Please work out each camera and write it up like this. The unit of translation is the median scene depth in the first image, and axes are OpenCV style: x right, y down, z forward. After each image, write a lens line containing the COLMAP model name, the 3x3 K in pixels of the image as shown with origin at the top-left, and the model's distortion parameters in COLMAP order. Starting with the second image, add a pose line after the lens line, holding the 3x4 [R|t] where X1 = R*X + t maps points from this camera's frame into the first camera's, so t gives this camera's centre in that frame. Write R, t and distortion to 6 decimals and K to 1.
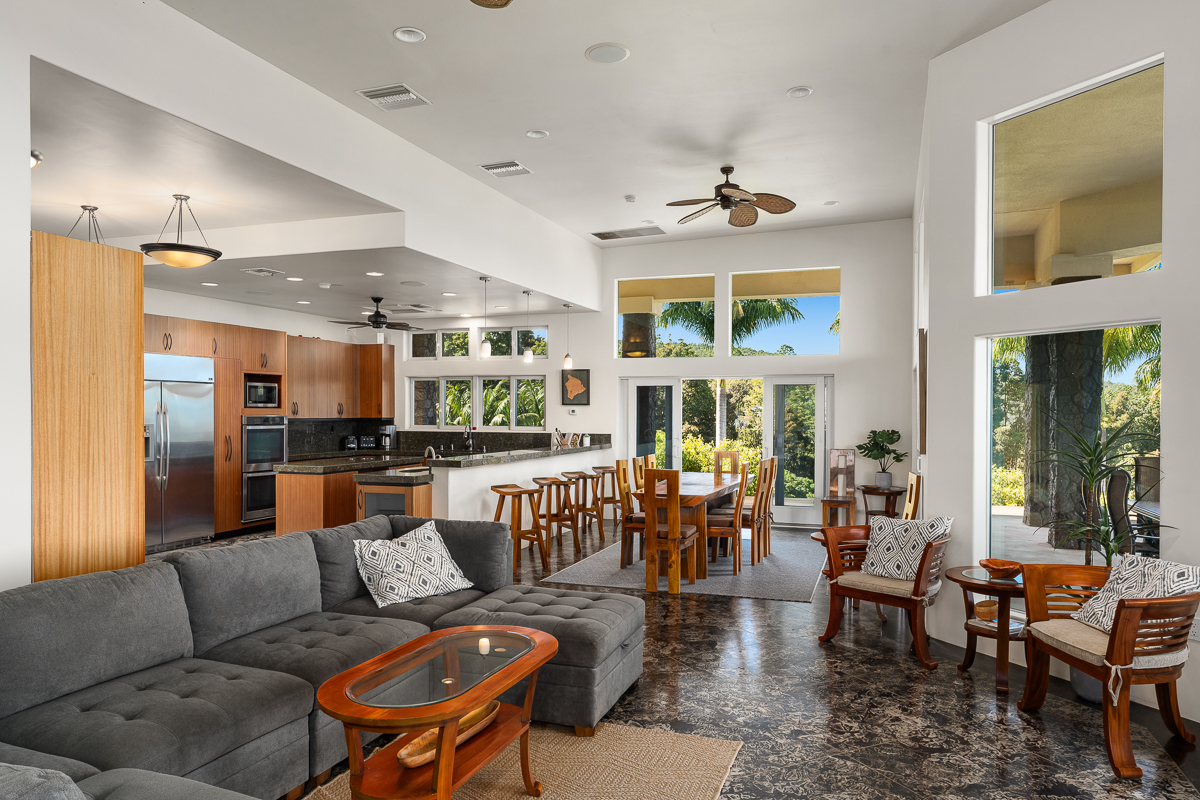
lens RADIAL K [[803.6, 0, 599.4], [0, 803.6, 420.0], [0, 0, 1]] dist [-0.008271, -0.002240]
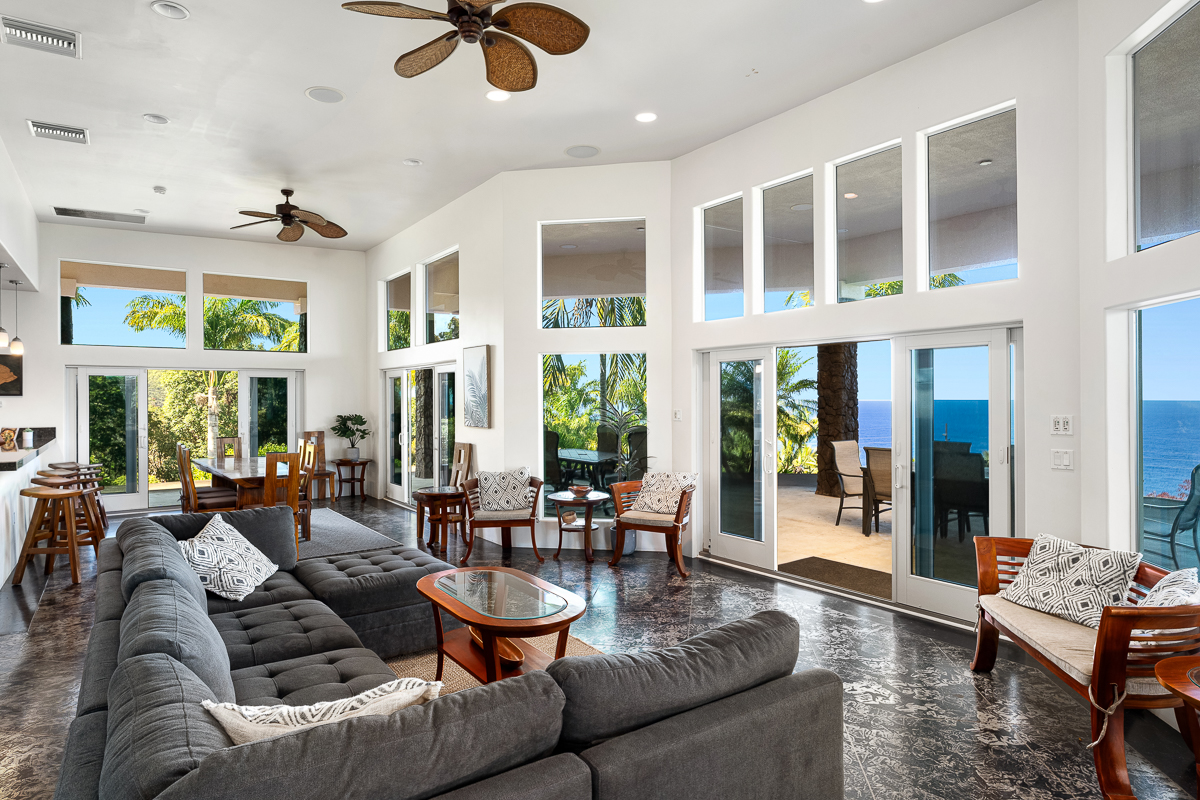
lens RADIAL K [[675.3, 0, 600.0], [0, 675.3, 400.0], [0, 0, 1]] dist [0.002367, 0.000151]
pose [[0.569206, -0.008901, 0.822147, -0.385737], [0.015395, 0.999881, 0.000166, -0.005945], [-0.822051, 0.012562, 0.569276, 0.079895]]
